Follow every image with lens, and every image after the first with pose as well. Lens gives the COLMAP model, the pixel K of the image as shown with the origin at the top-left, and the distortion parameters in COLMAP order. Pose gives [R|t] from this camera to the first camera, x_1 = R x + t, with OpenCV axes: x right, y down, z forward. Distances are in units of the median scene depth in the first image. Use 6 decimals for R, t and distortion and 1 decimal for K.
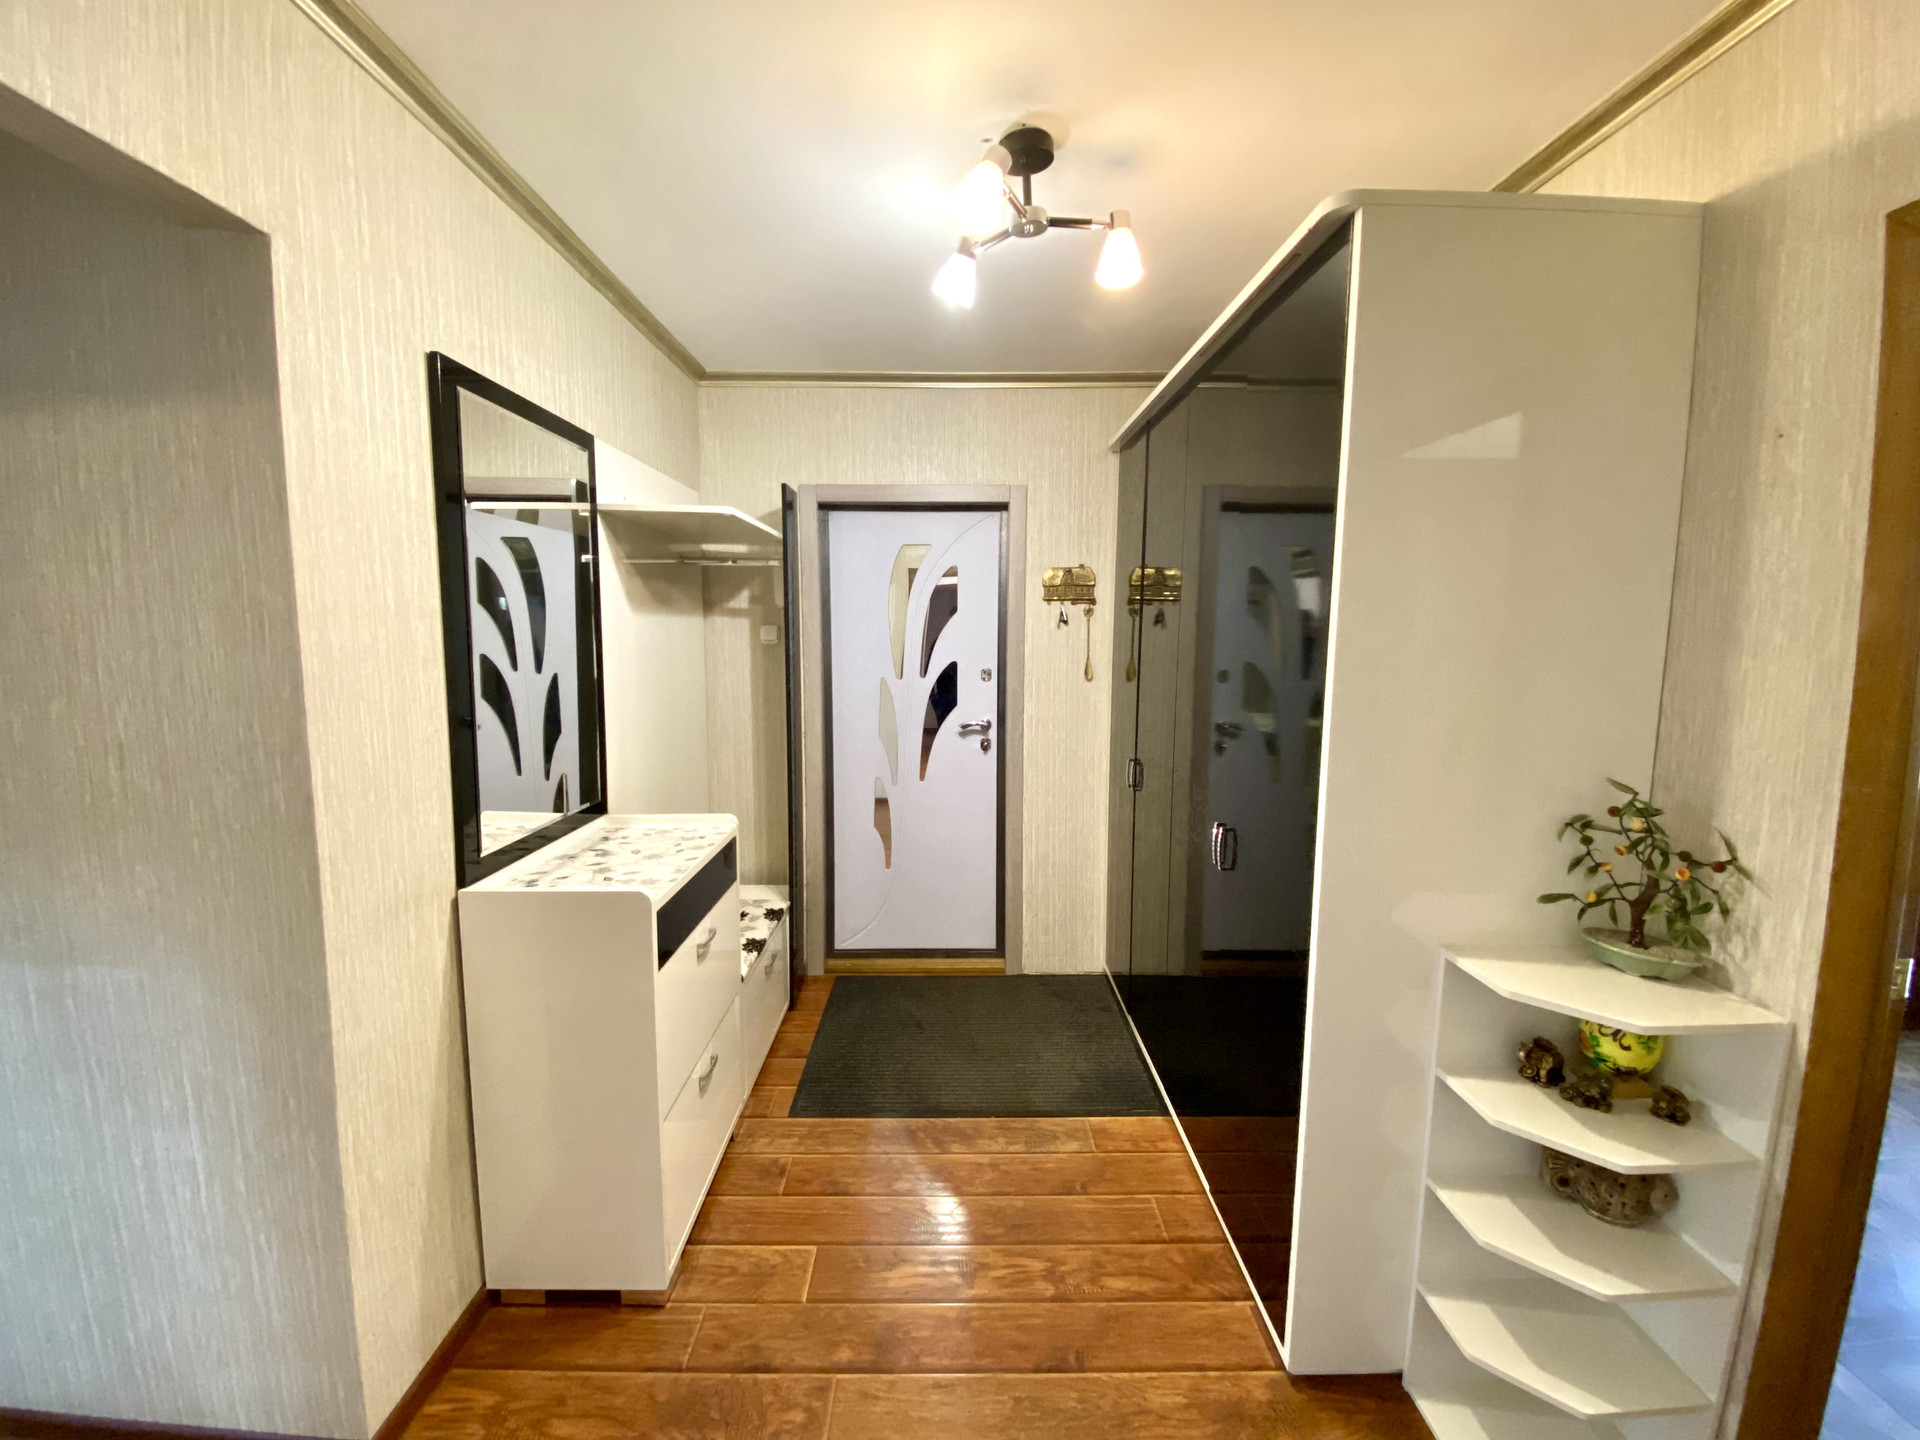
lens RADIAL K [[772.8, 0, 962.3], [0, 772.8, 707.8], [0, 0, 1]] dist [0.025087, -0.025063]
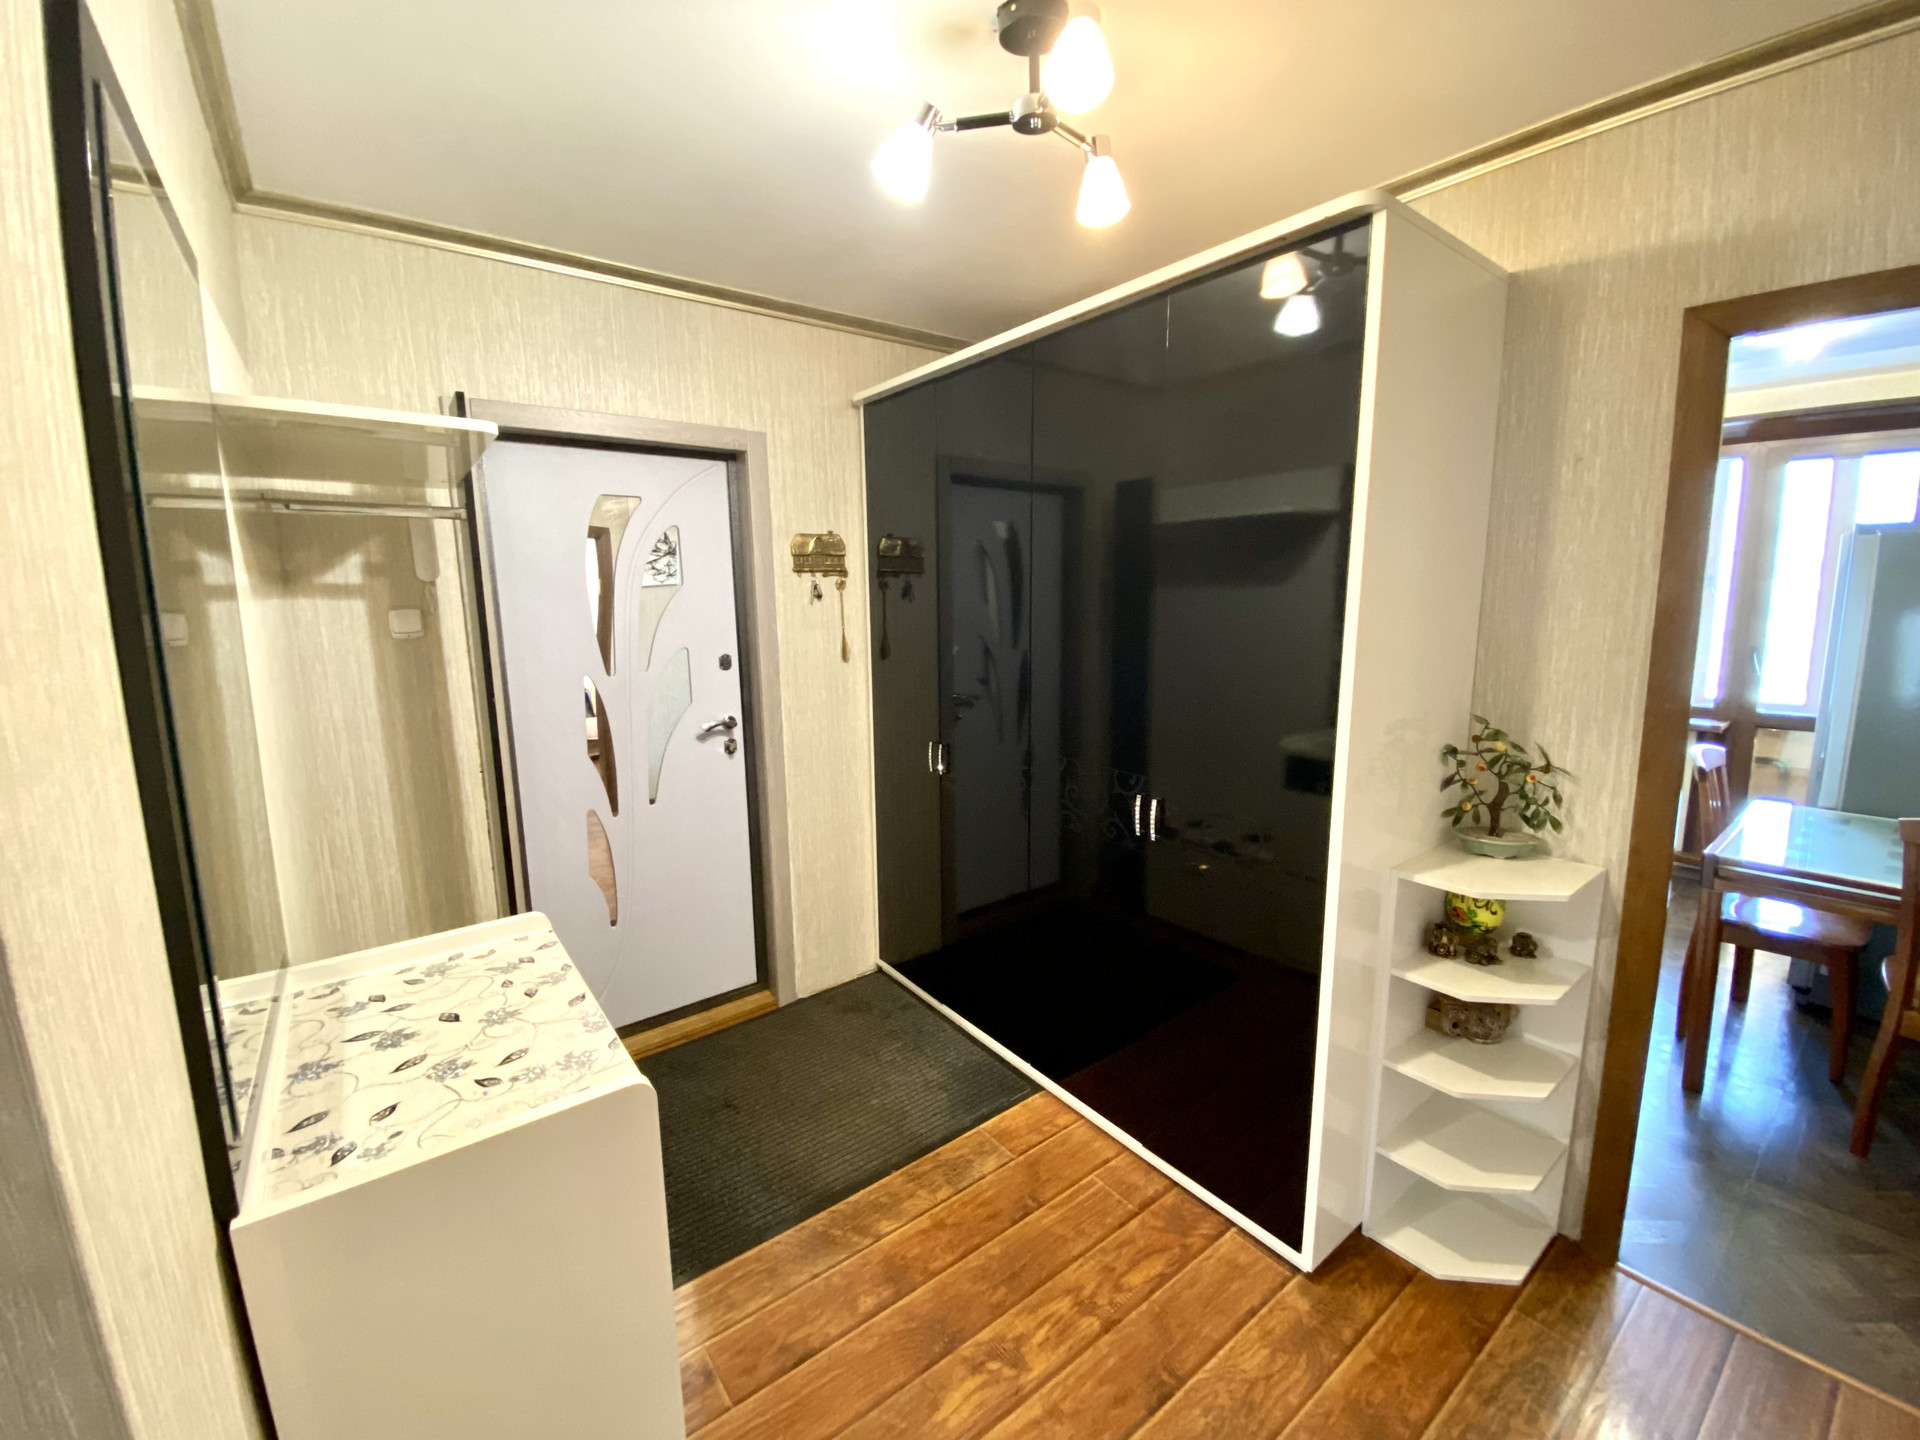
lens RADIAL K [[772.8, 0, 962.3], [0, 772.8, 707.8], [0, 0, 1]] dist [0.025087, -0.025063]
pose [[0.803495, -0.103764, 0.586198, -0.429006], [0.078049, 0.994554, 0.069067, -0.053423], [-0.590173, -0.009743, 0.807218, 0.309756]]
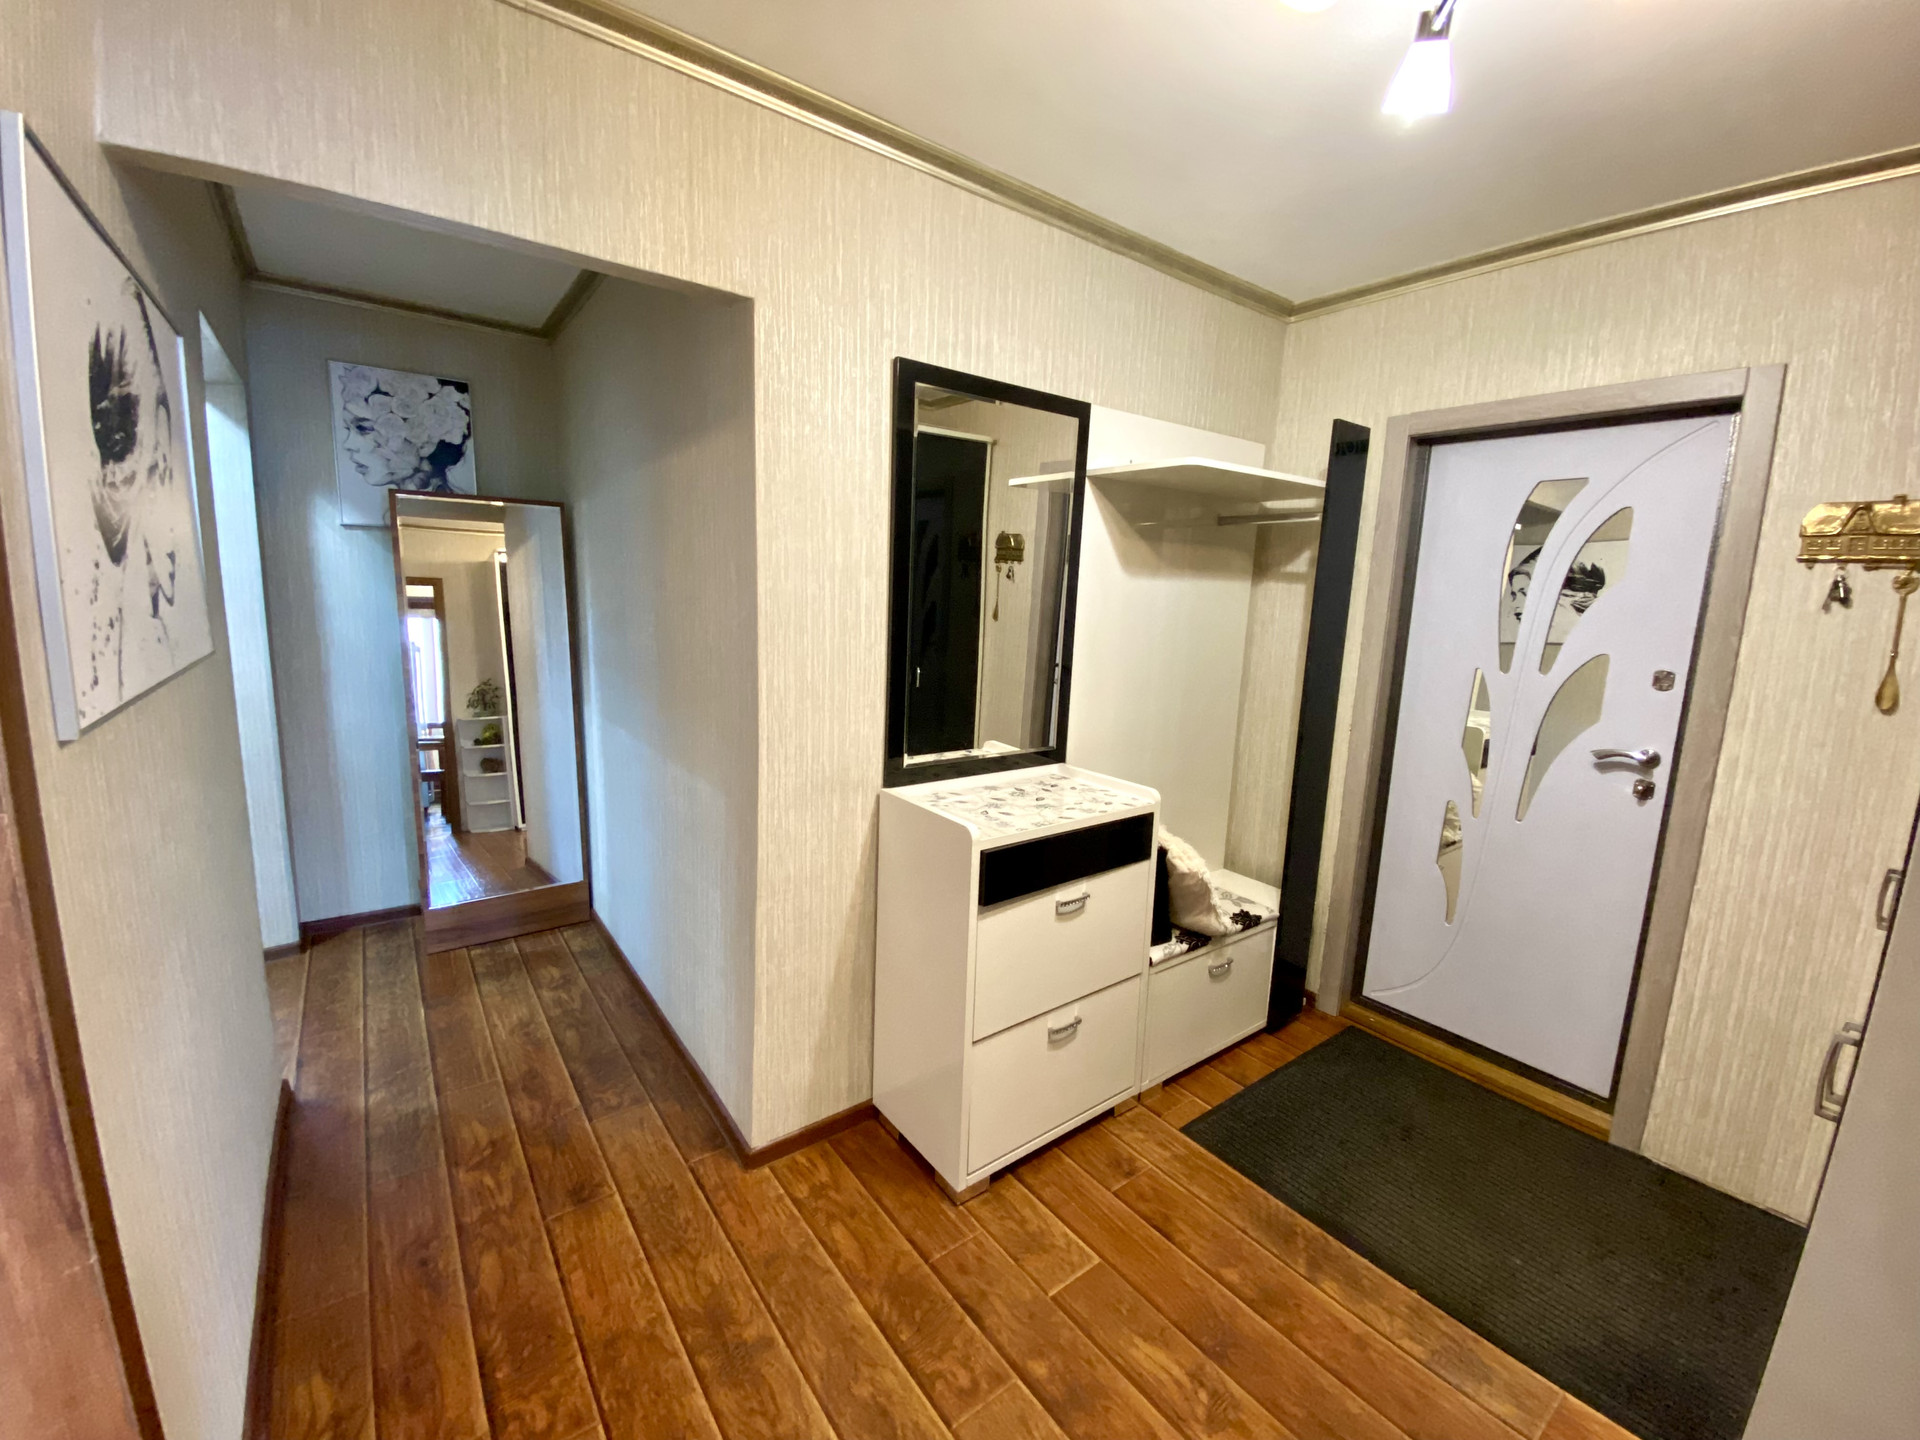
lens RADIAL K [[785.2, 0, 960.5], [0, 785.2, 708.4], [0, 0, 1]] dist [0.032478, -0.025569]
pose [[0.594105, 0.139162, -0.792258, 0.349148], [-0.113621, 0.989564, 0.088616, -0.019989], [0.796322, 0.037370, 0.603717, 0.258691]]
